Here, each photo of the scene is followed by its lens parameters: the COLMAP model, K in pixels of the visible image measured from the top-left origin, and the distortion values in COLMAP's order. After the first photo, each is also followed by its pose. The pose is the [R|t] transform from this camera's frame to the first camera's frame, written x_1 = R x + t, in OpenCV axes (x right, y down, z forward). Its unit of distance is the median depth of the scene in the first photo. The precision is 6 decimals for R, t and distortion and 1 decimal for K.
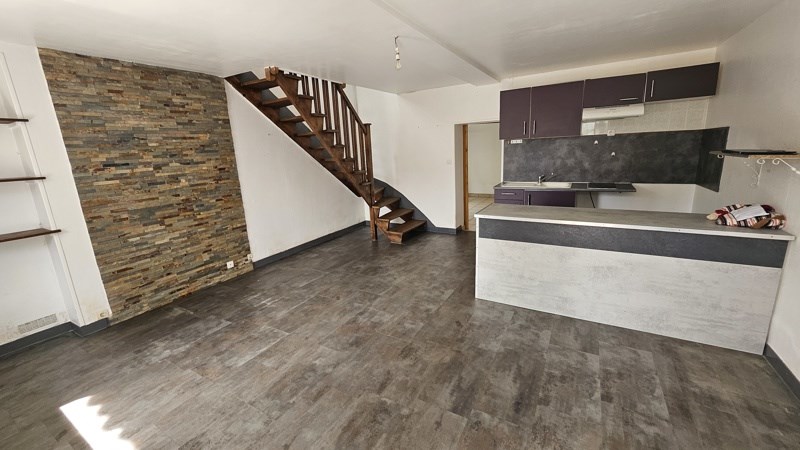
lens RADIAL K [[315.1, 0, 399.0], [0, 315.1, 219.6], [0, 0, 1]] dist [-0.001982, -0.000408]
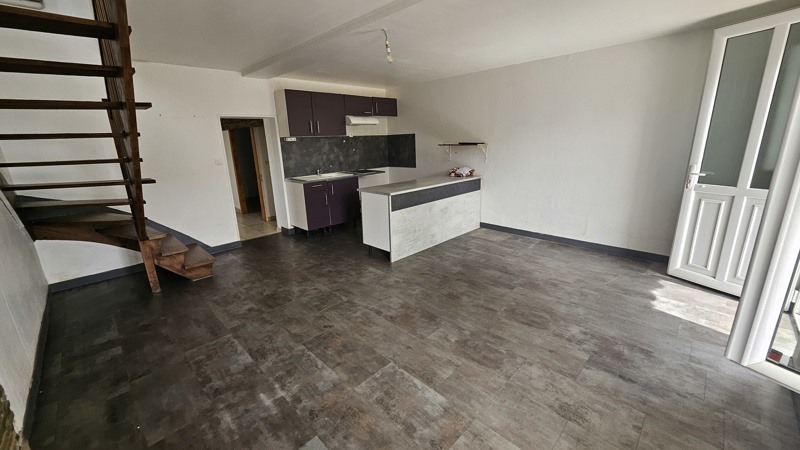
lens RADIAL K [[315.1, 0, 398.9], [0, 315.1, 224.9], [0, 0, 1]] dist [-0.001982, -0.000408]
pose [[0.251052, -0.215176, 0.943754, -0.895028], [0.234805, 0.959397, 0.156281, -0.078648], [-0.939063, 0.182363, 0.291383, 0.604570]]
